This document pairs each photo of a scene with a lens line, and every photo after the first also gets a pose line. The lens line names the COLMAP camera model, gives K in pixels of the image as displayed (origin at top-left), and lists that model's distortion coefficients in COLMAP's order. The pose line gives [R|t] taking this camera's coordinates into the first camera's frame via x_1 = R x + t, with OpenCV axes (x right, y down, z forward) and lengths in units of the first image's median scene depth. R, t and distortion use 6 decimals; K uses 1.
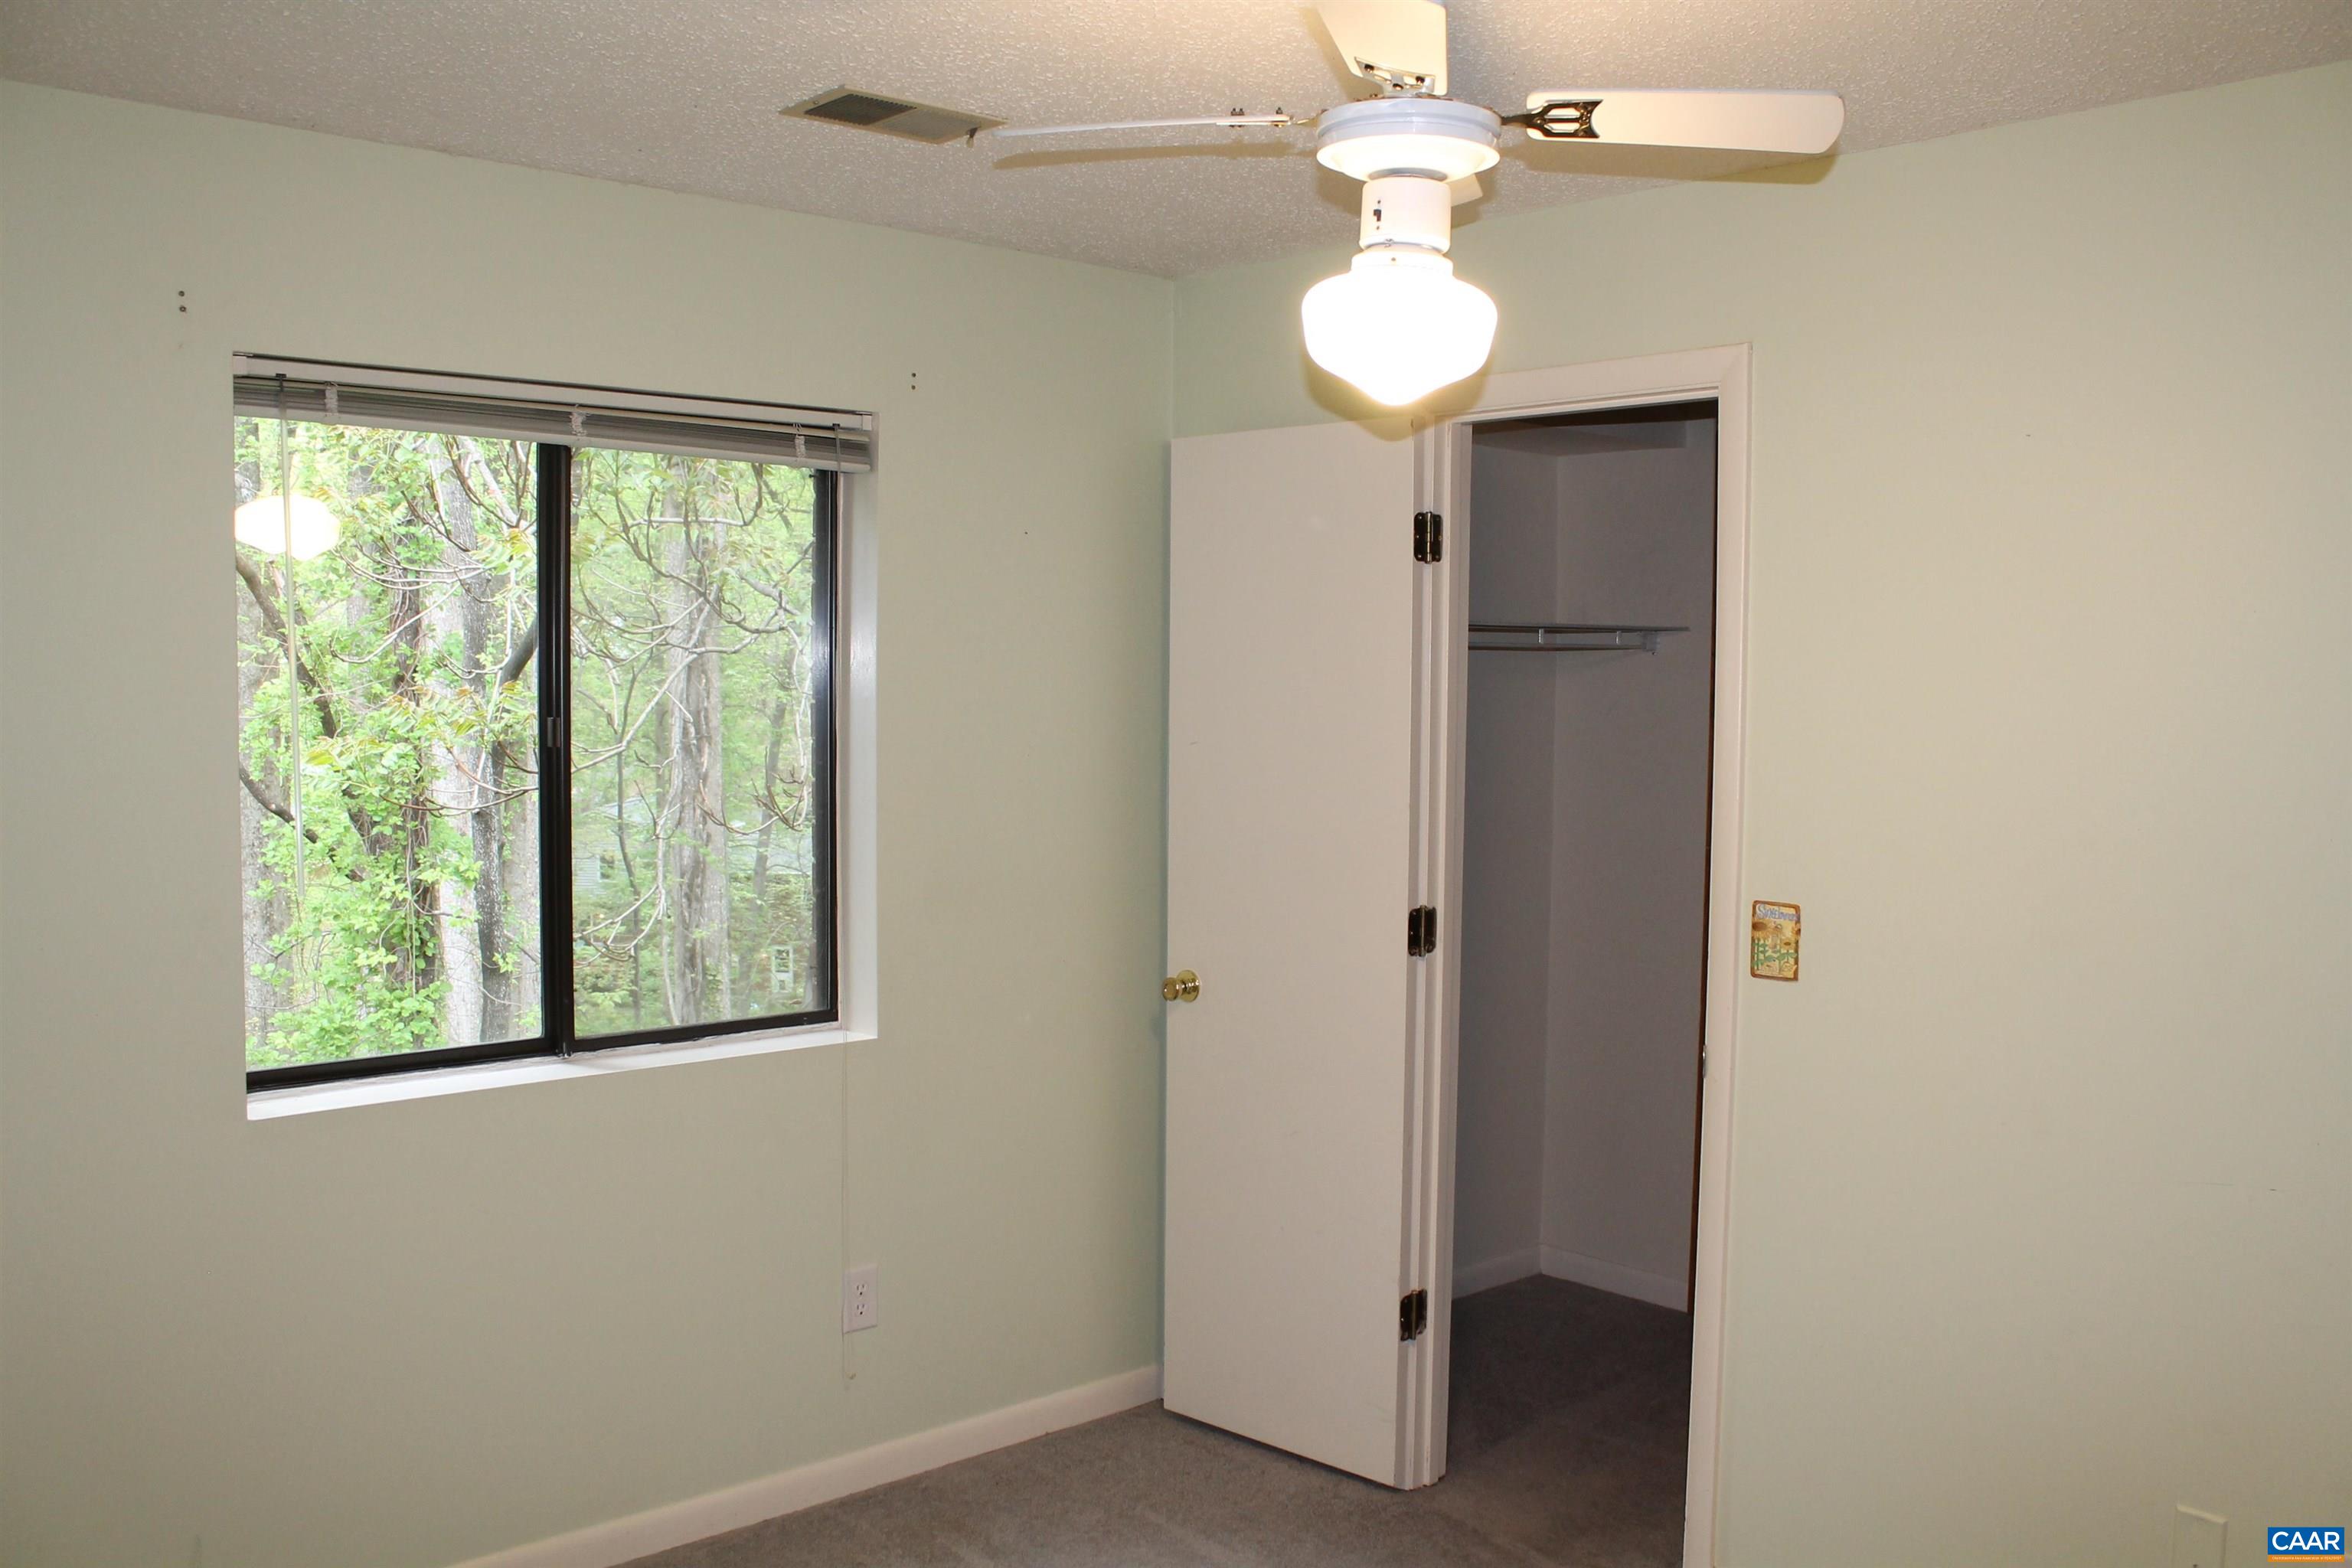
lens RADIAL K [[2006.4, 0, 1176.0], [0, 2006.4, 784.0], [0, 0, 1]] dist [-0.166541, 0.152076]
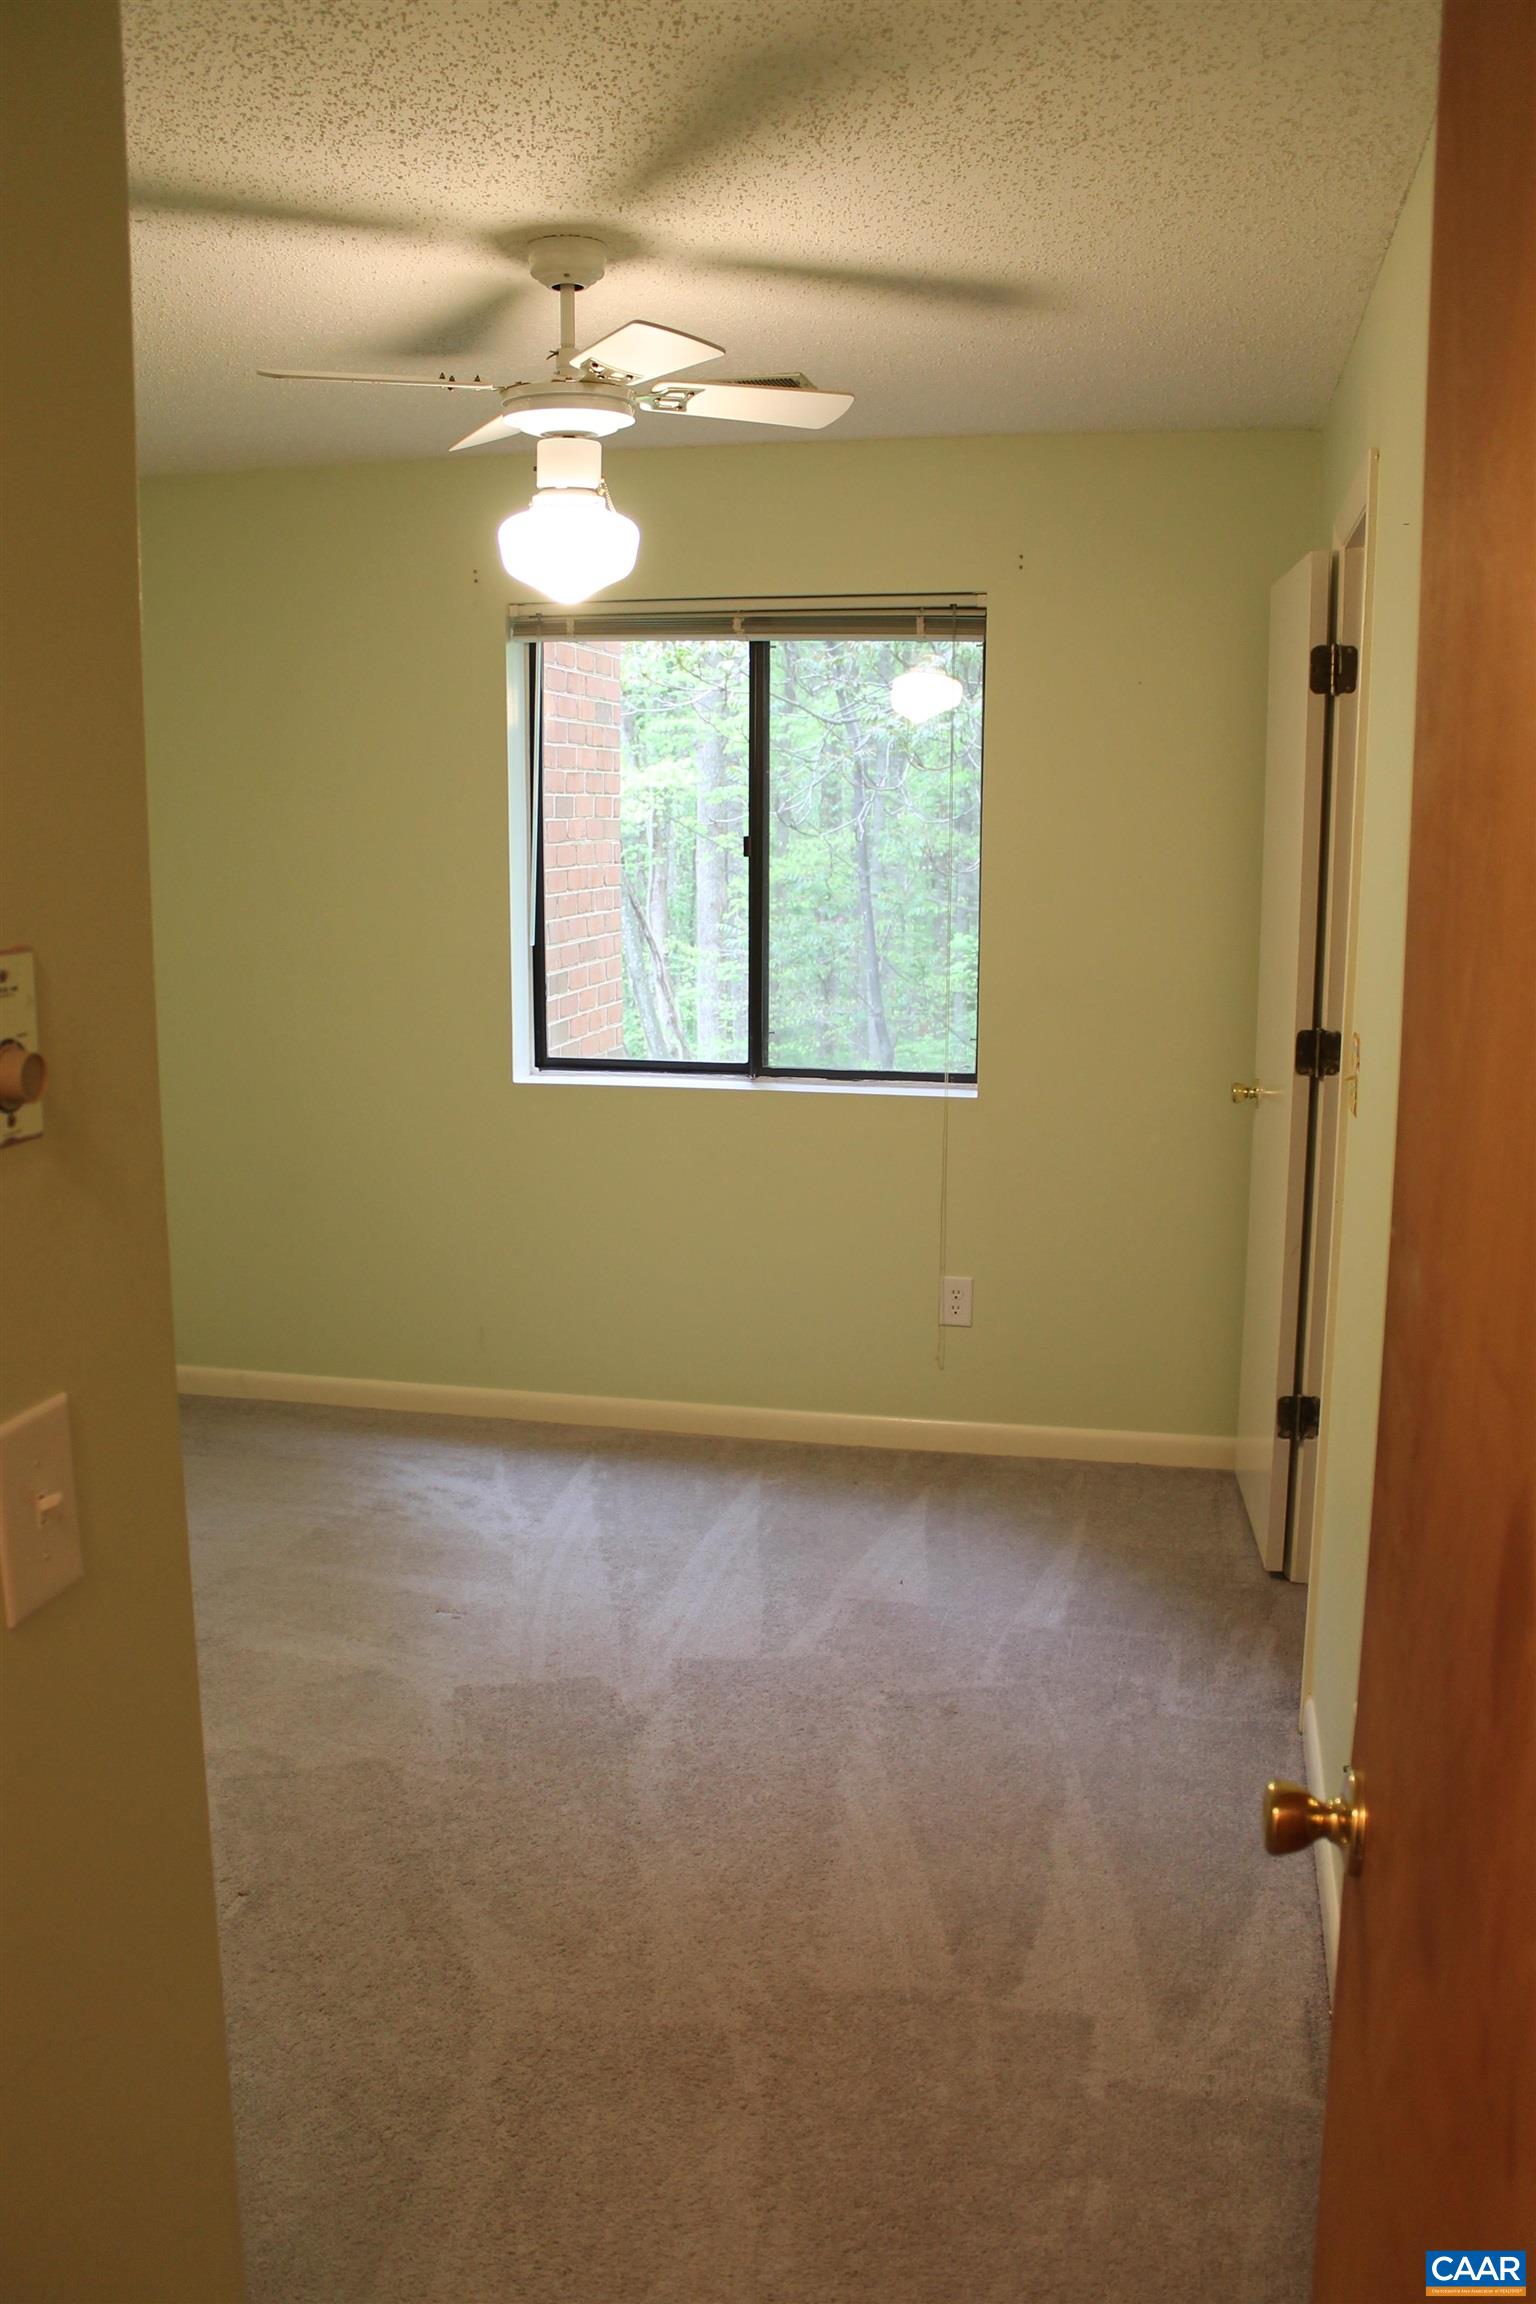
lens RADIAL K [[1929.3, 0, 772.9], [0, 1929.3, 1113.3], [0, 0, 1]] dist [0.000141, 0.137743]
pose [[0.605795, 0.120579, -0.786430, 0.788033], [-0.048041, 0.992189, 0.115120, 0.002429], [0.794169, -0.031958, 0.606856, 0.167111]]
